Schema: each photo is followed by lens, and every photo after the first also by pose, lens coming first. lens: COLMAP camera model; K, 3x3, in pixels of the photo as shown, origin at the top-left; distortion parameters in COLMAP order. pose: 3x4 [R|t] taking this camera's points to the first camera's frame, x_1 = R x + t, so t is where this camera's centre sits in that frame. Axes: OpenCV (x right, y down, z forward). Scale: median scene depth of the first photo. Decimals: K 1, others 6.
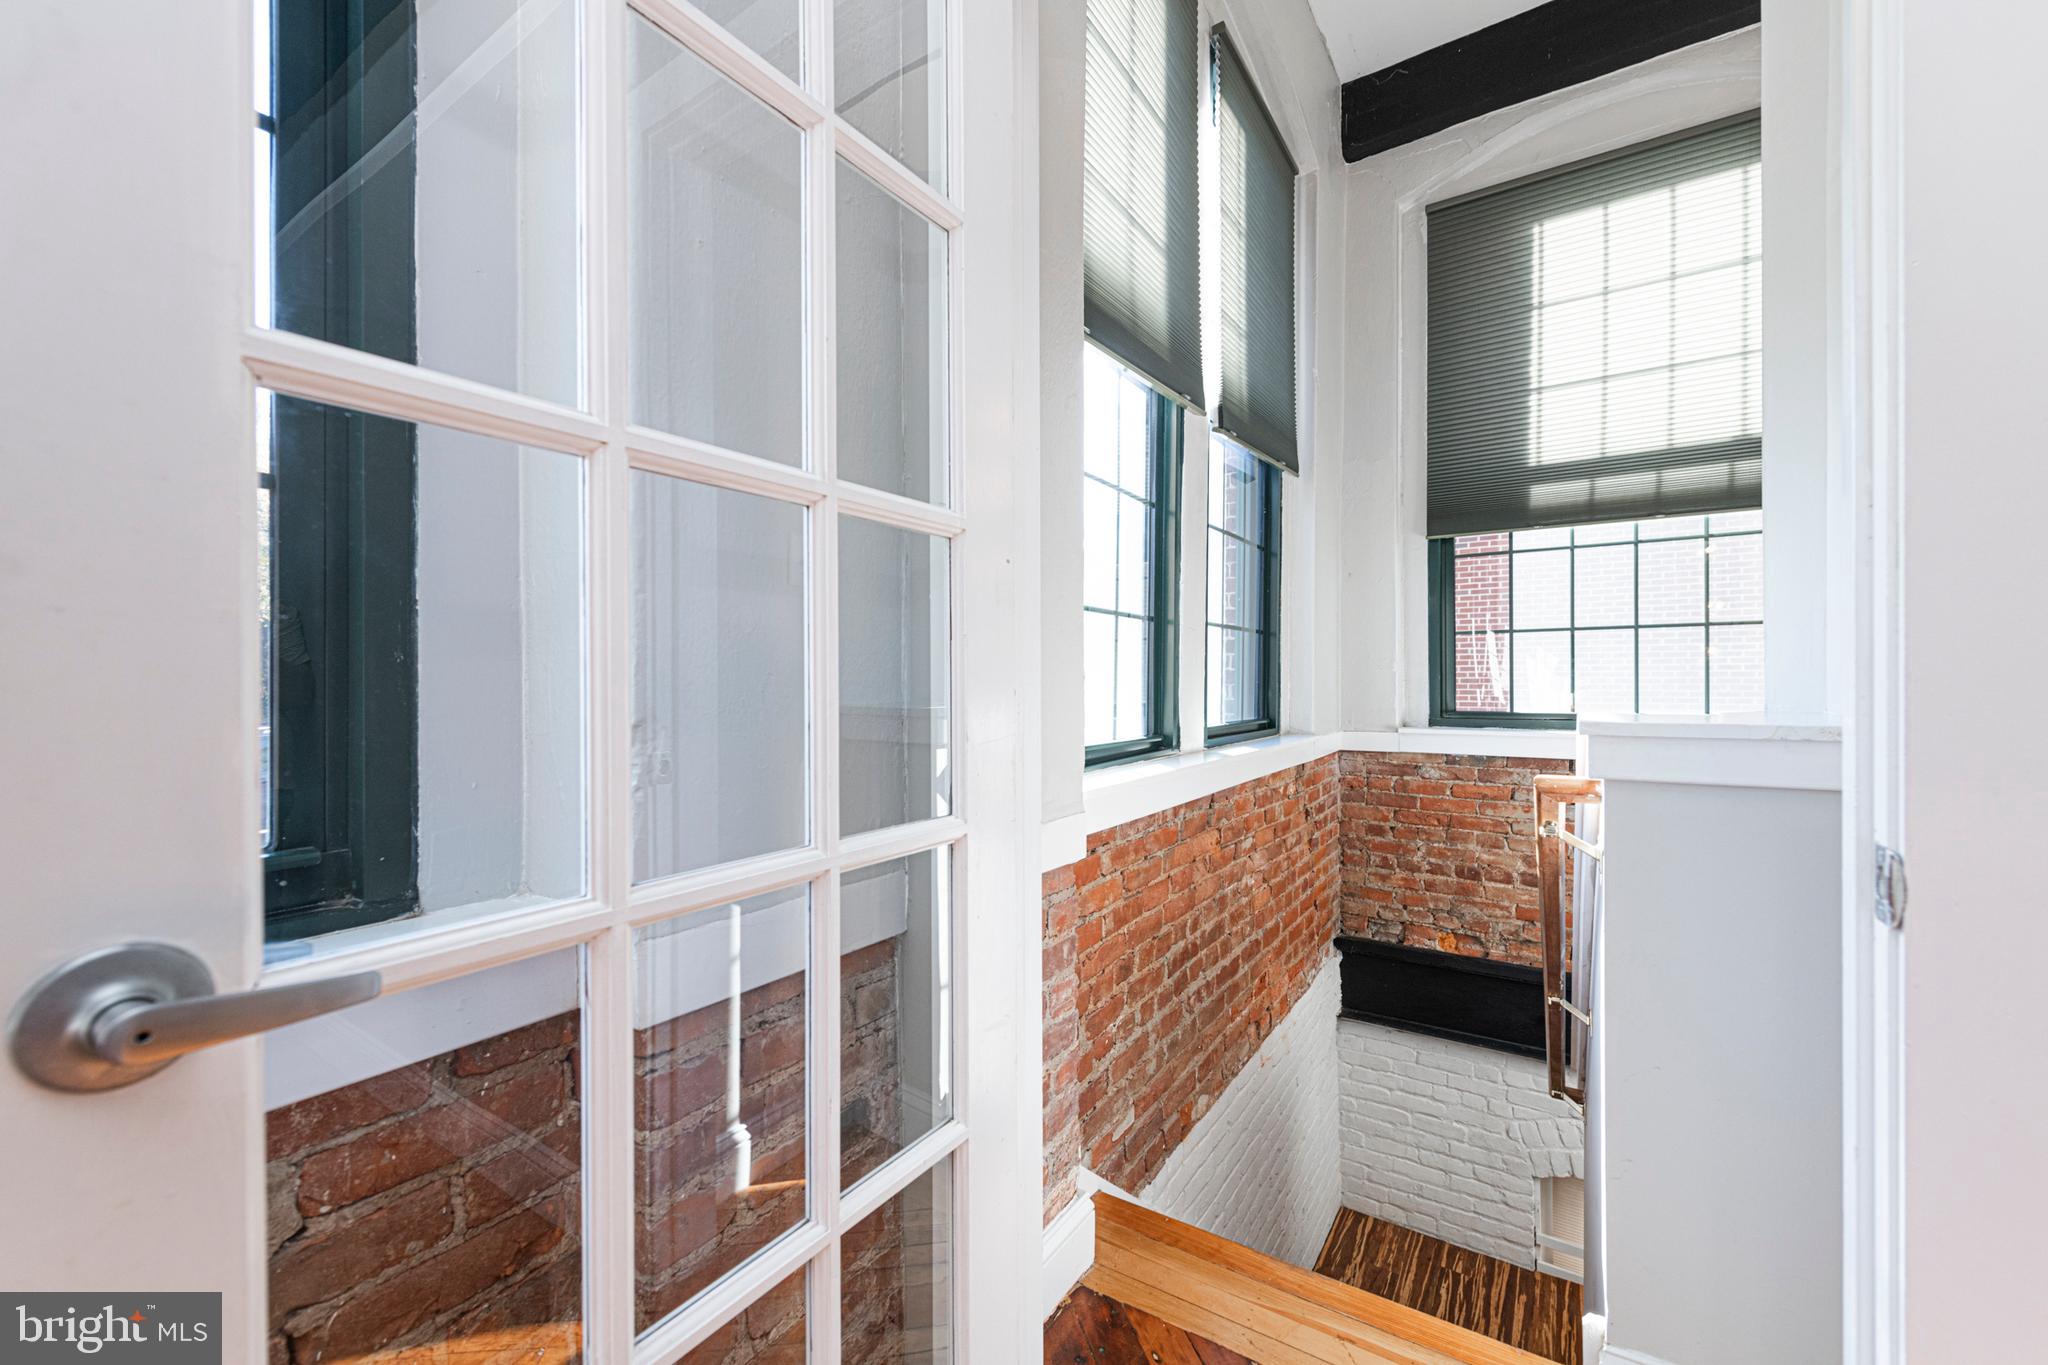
lens RADIAL K [[801.6, 0, 1028.8], [0, 801.6, 680.4], [0, 0, 1]] dist [0.015193, -0.005056]
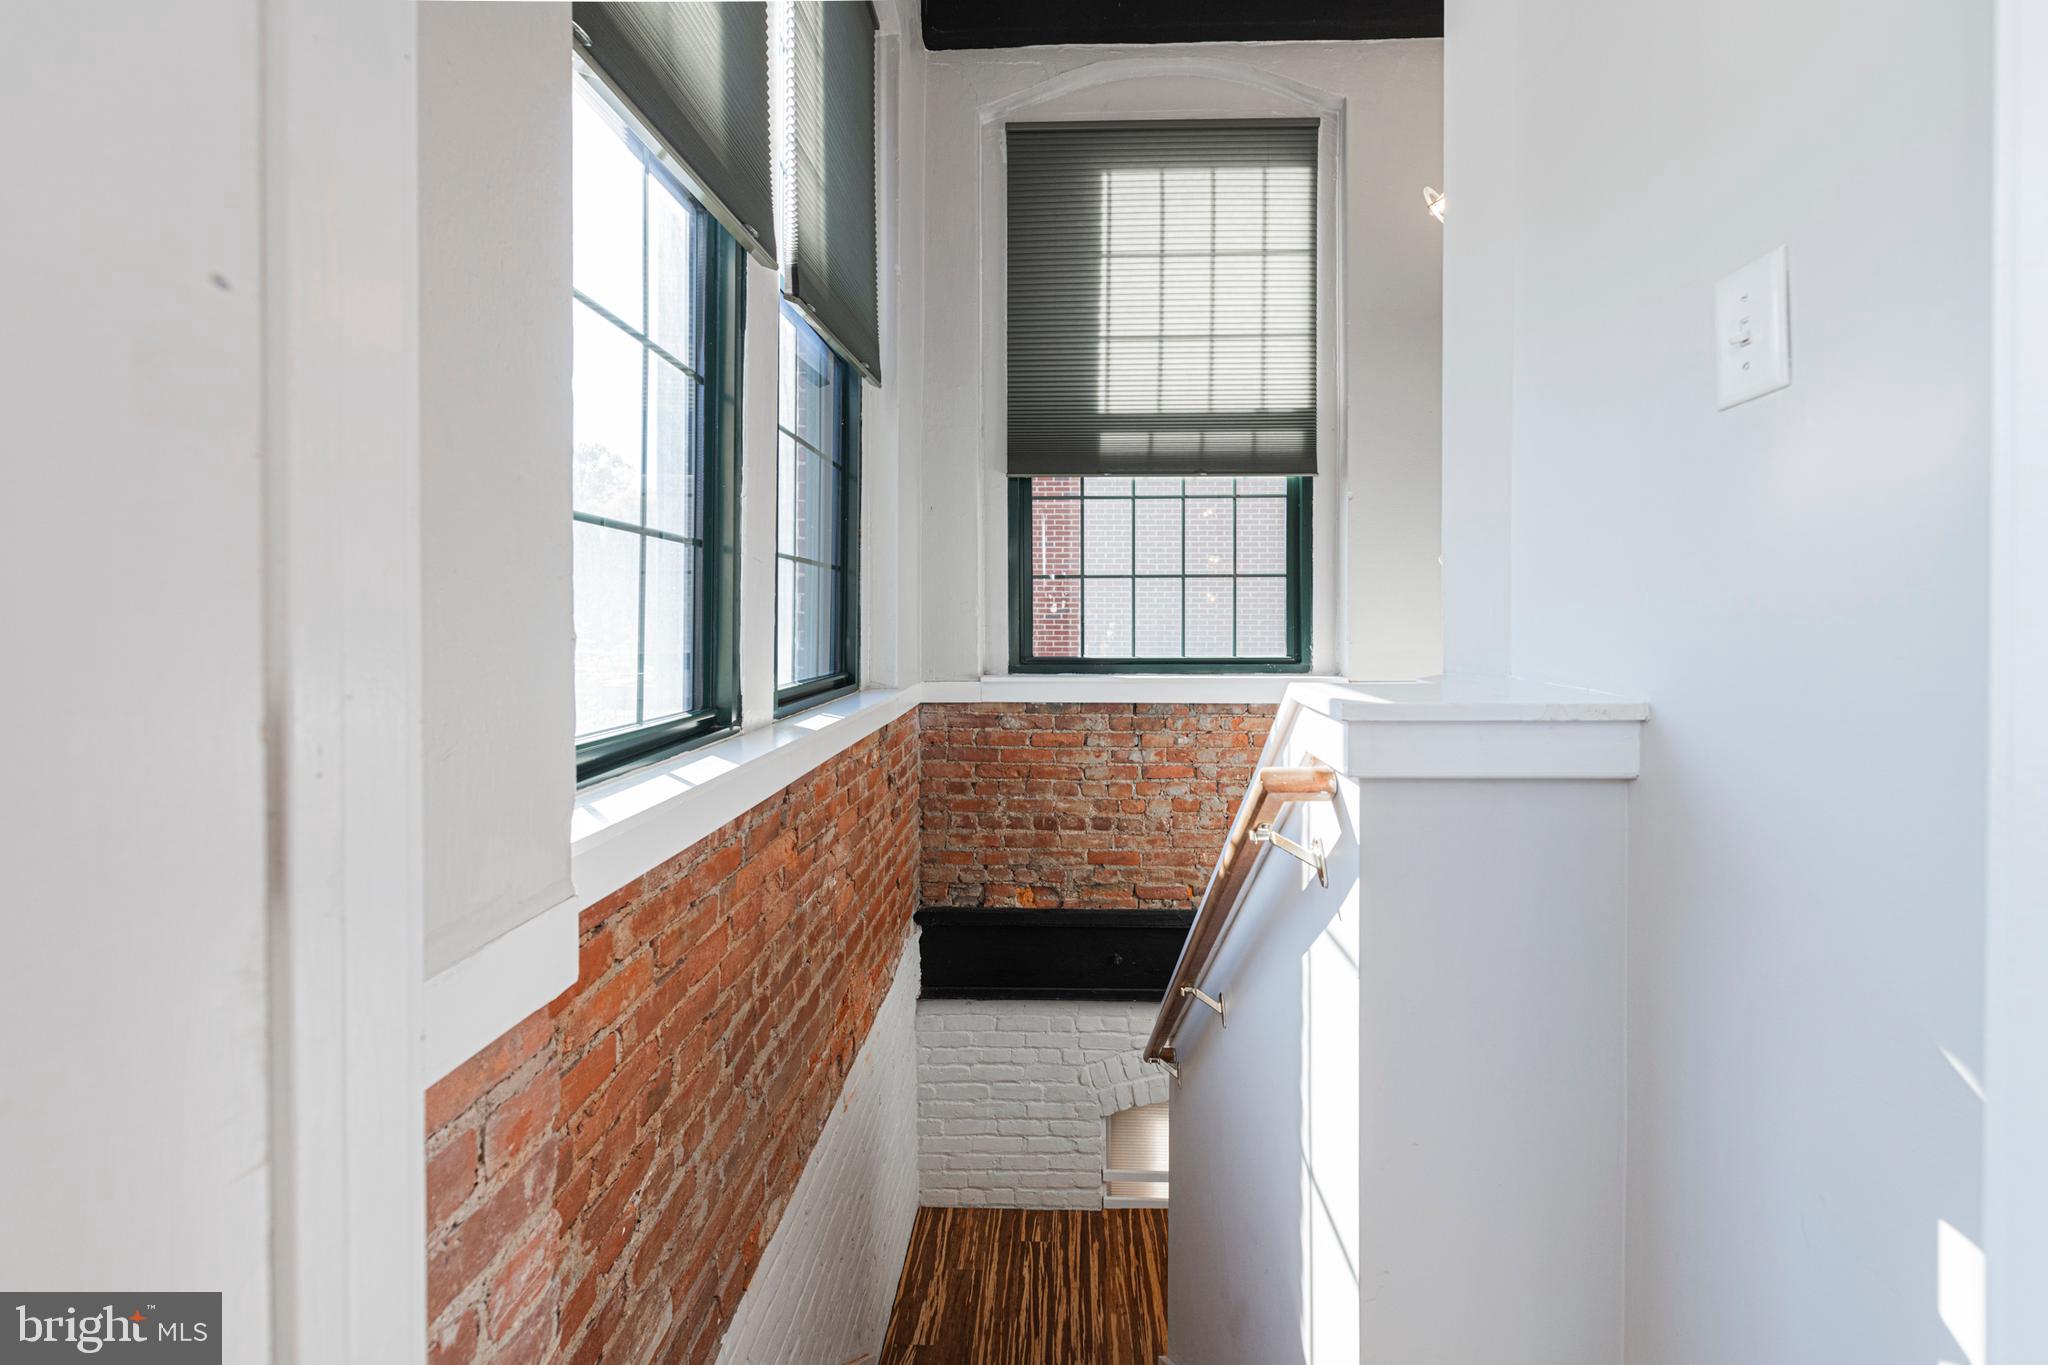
lens RADIAL K [[817.7, 0, 1052.9], [0, 817.7, 624.6], [0, 0, 1]] dist [0.013907, -0.004770]
pose [[0.841500, -0.002345, 0.540252, 0.021091], [-0.001293, 0.999979, 0.006354, -0.008750], [-0.540255, -0.006046, 0.841479, 0.184846]]
